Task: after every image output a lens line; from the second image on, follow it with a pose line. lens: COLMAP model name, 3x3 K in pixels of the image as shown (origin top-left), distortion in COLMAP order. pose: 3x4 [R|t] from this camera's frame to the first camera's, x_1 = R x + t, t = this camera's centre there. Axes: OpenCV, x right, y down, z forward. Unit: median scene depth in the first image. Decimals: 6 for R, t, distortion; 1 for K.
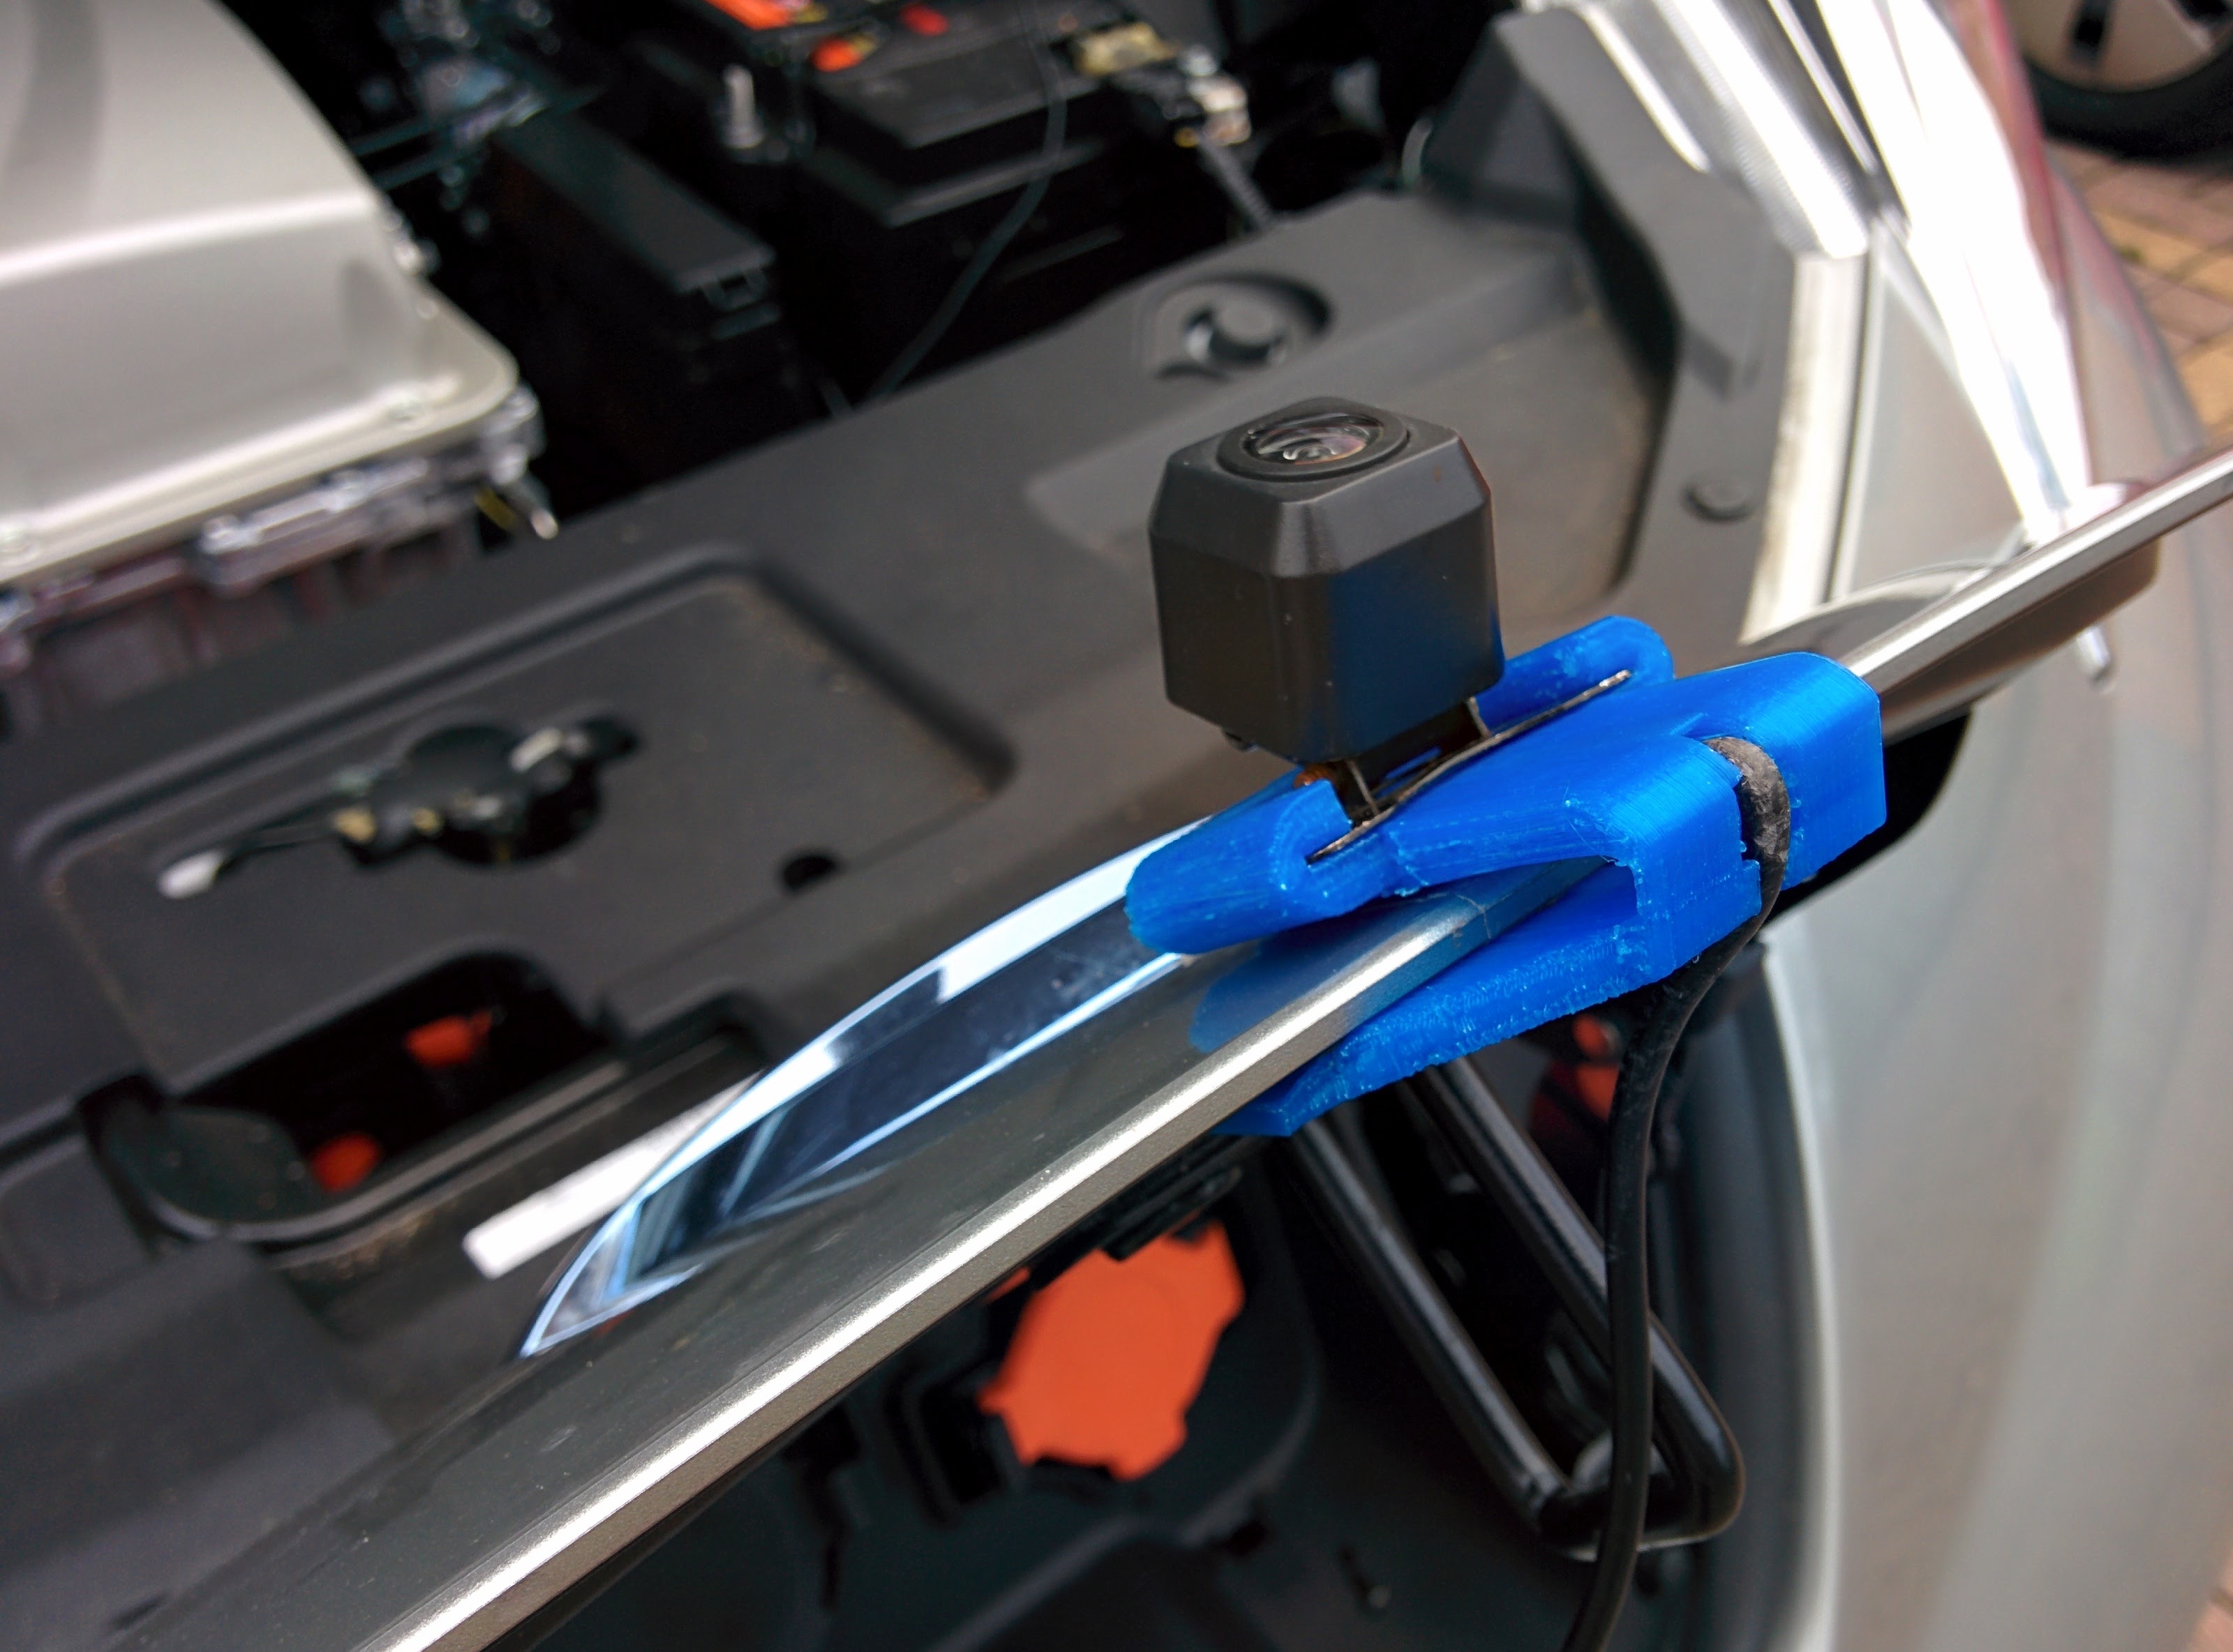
lens RADIAL K [[2094.7, 0, 1119.5], [0, 2094.7, 856.0], [0, 0, 1]] dist [0.098556, -0.183029]
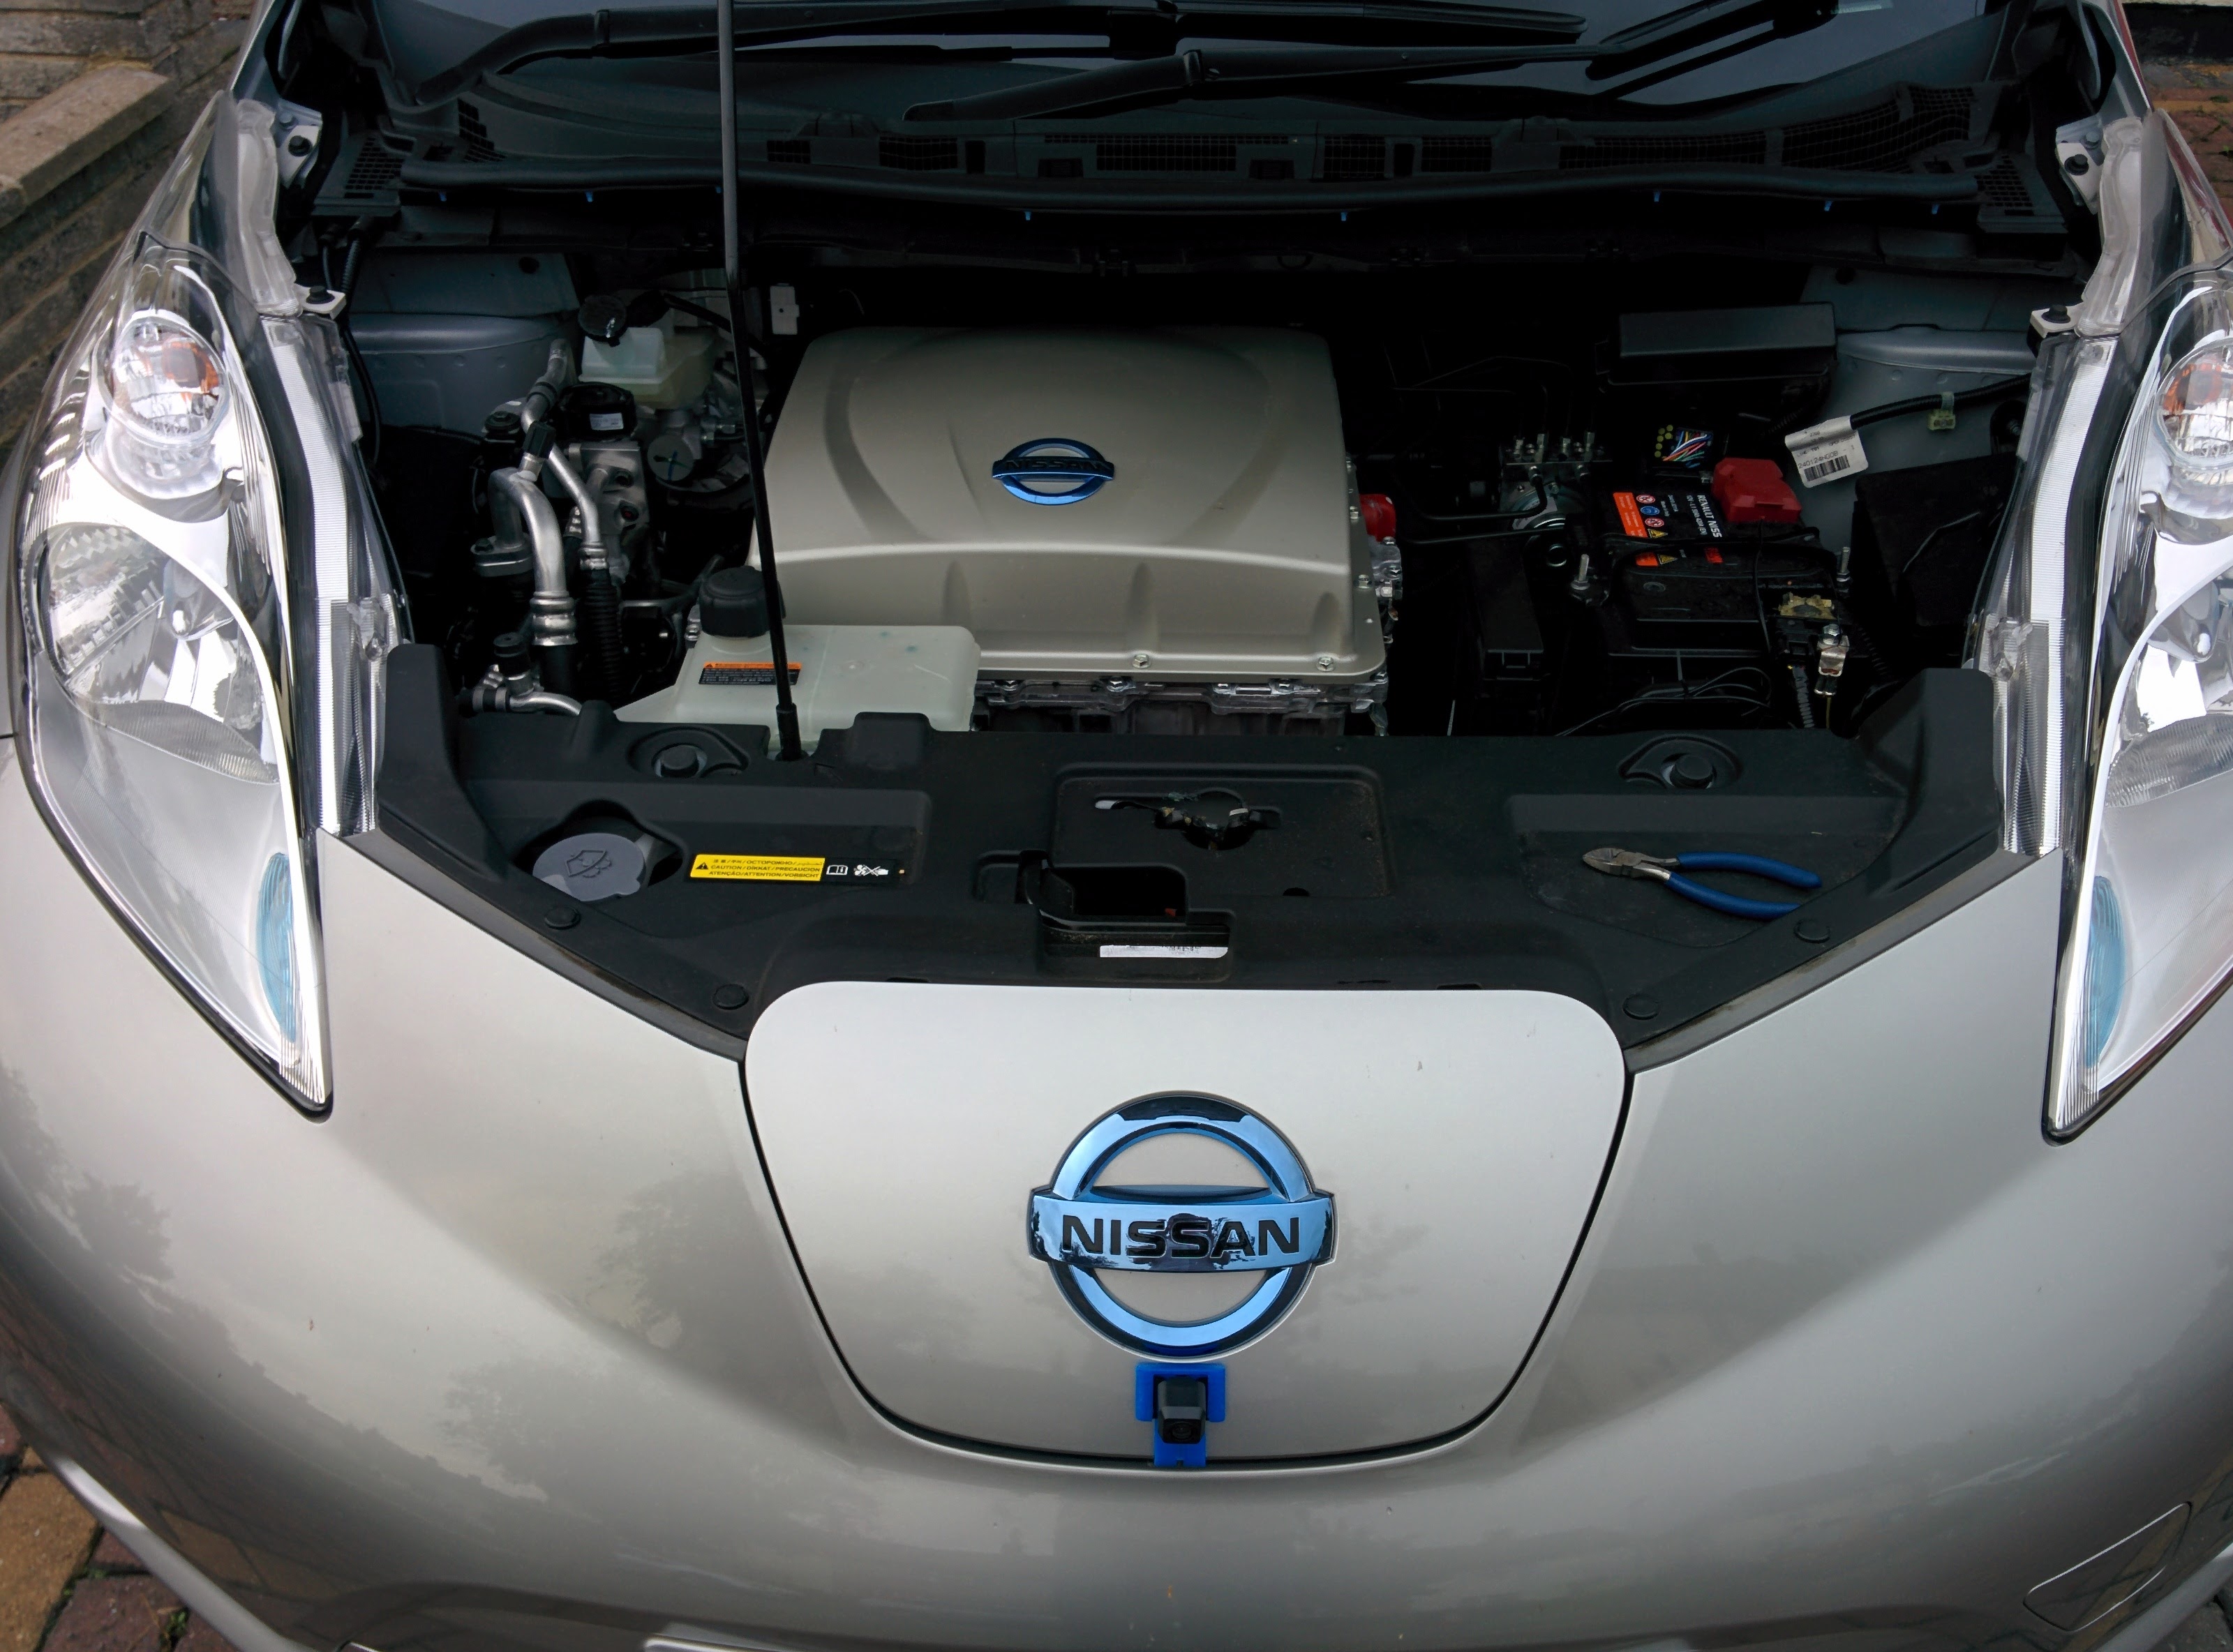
lens RADIAL K [[2094.7, 0, 1119.5], [0, 2094.7, 856.0], [0, 0, 1]] dist [0.098556, -0.183029]
pose [[0.750904, 0.385202, -0.536435, 0.734983], [-0.434802, 0.899747, 0.037449, -0.027808], [0.497081, 0.205122, 0.843110, -0.862573]]
